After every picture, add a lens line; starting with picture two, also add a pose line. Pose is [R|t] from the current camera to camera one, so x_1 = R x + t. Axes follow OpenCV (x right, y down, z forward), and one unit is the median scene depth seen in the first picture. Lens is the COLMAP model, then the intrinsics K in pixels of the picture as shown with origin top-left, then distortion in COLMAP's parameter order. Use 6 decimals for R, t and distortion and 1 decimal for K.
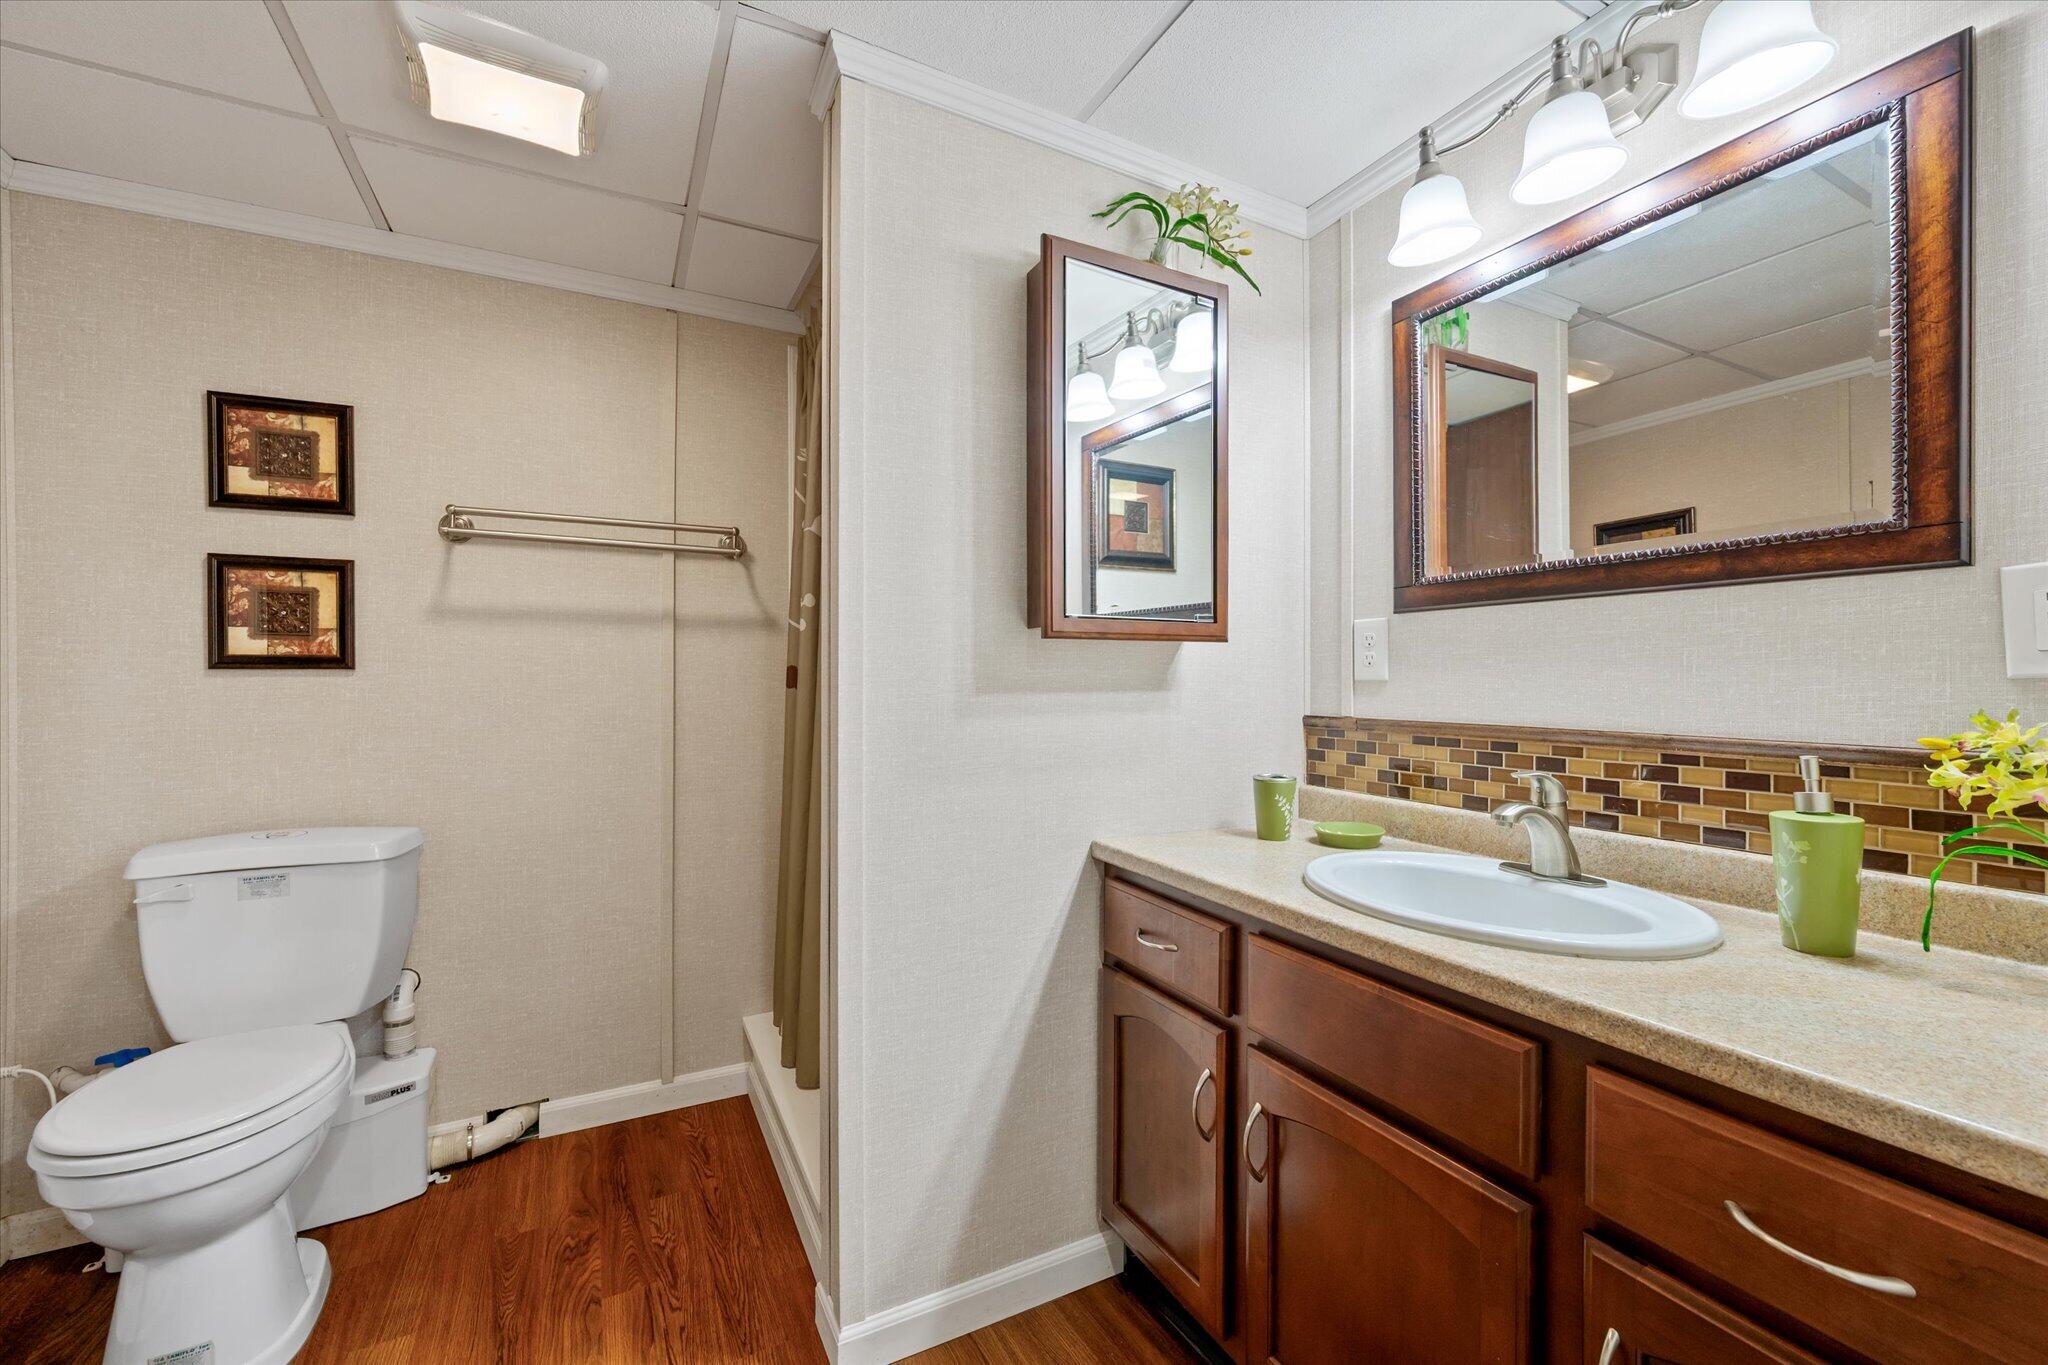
lens RADIAL K [[899.4, 0, 1036.5], [0, 899.4, 679.1], [0, 0, 1]] dist [-0.002577, 0.000055]
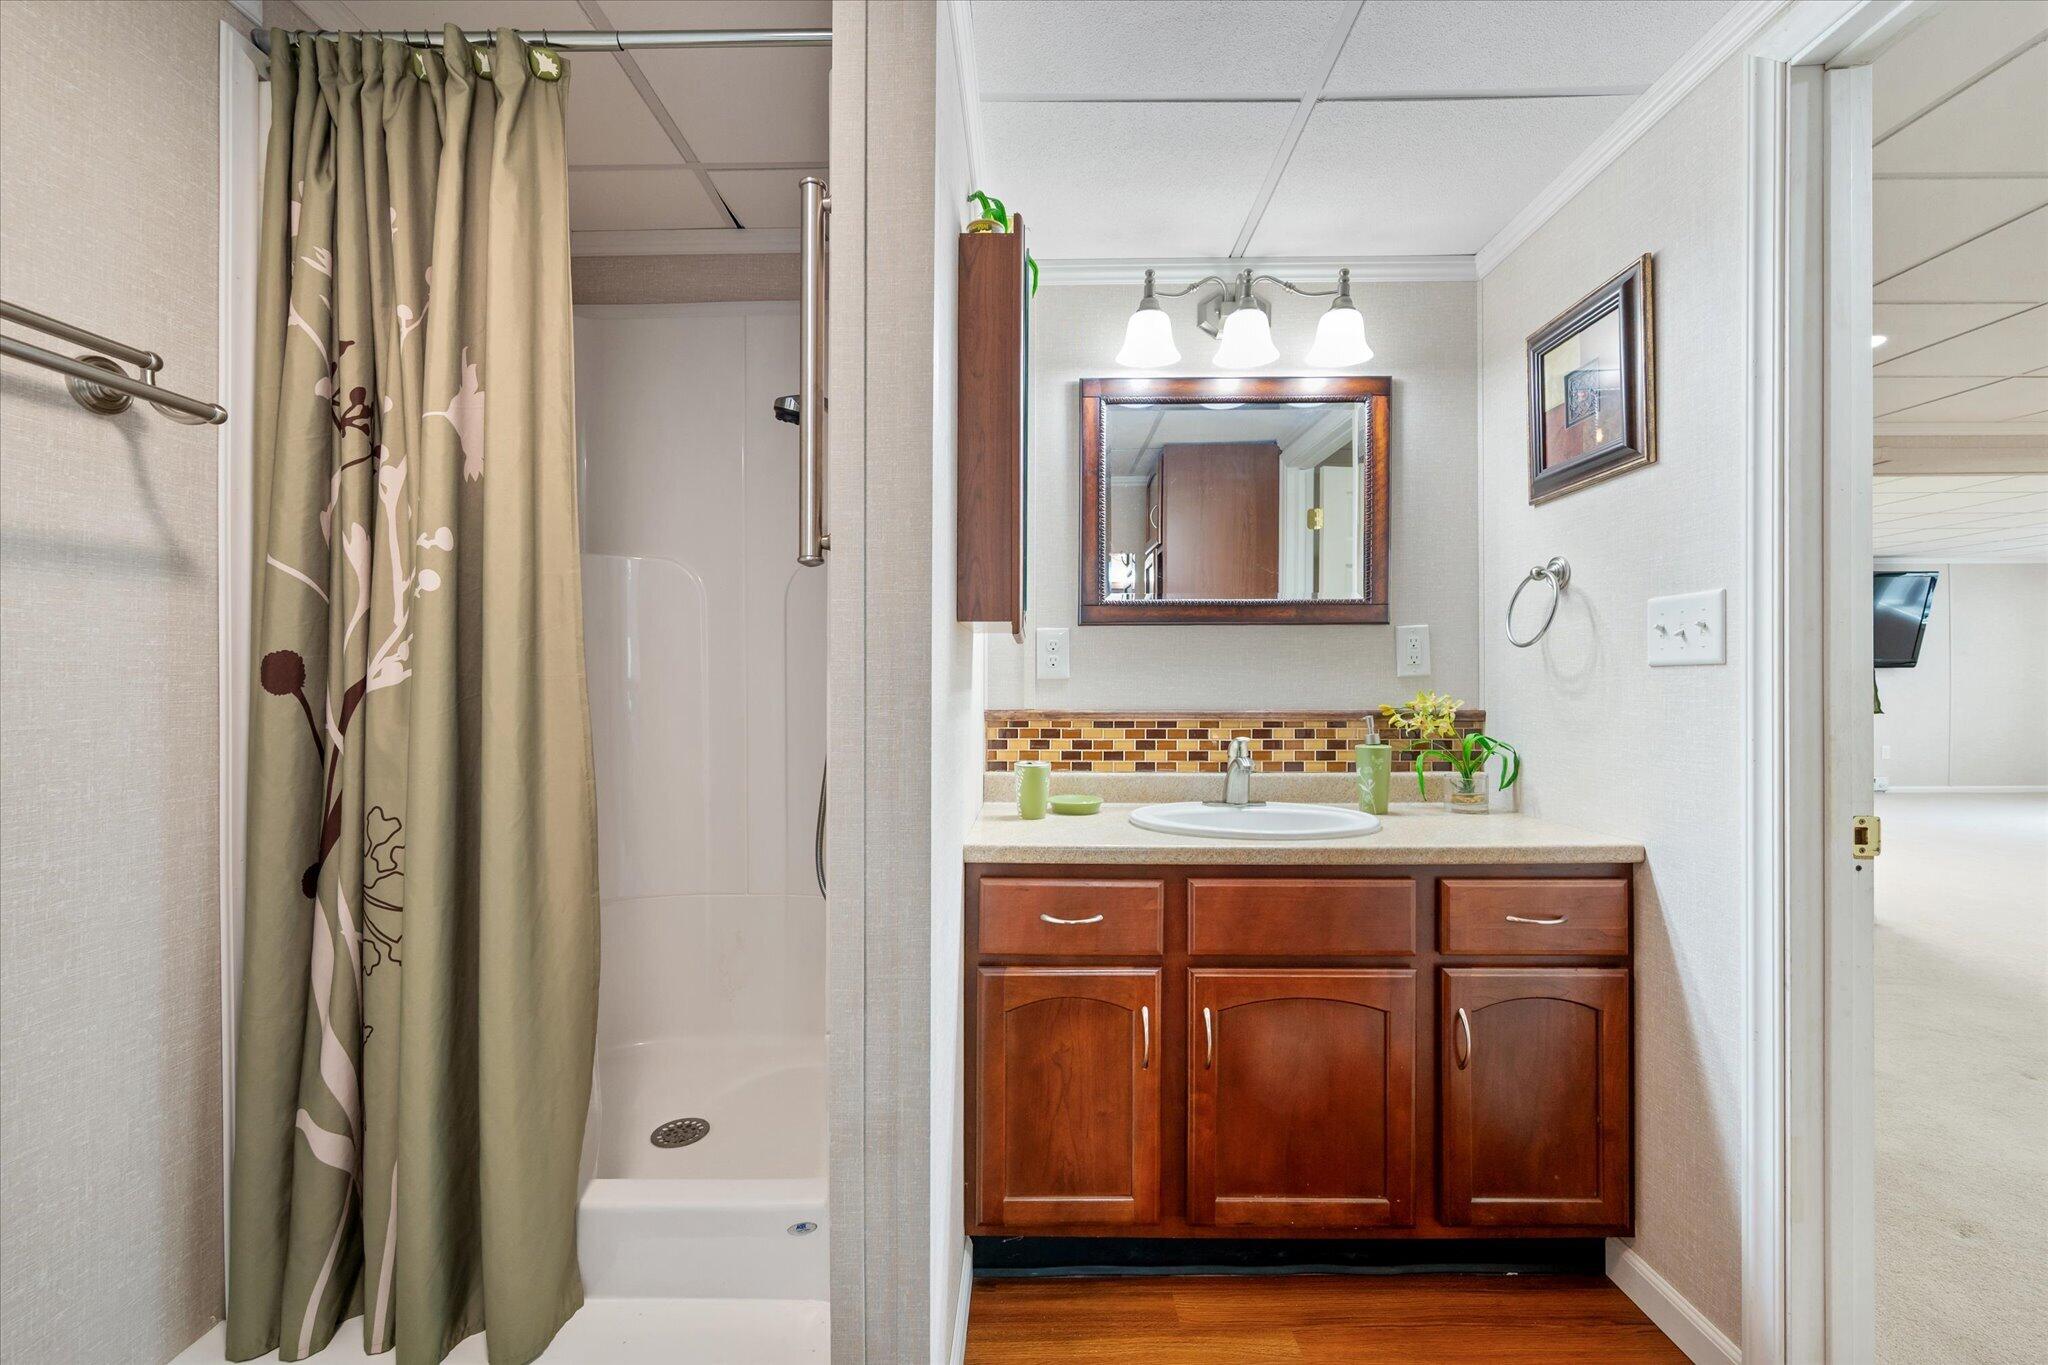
lens RADIAL K [[899.4, 0, 1036.5], [0, 899.4, 679.1], [0, 0, 1]] dist [-0.002577, 0.000055]
pose [[0.411613, 0.001469, 0.911358, -0.833838], [0.001676, 0.999996, -0.002369, 0.005006], [-0.911357, 0.002503, 0.411609, 0.567860]]
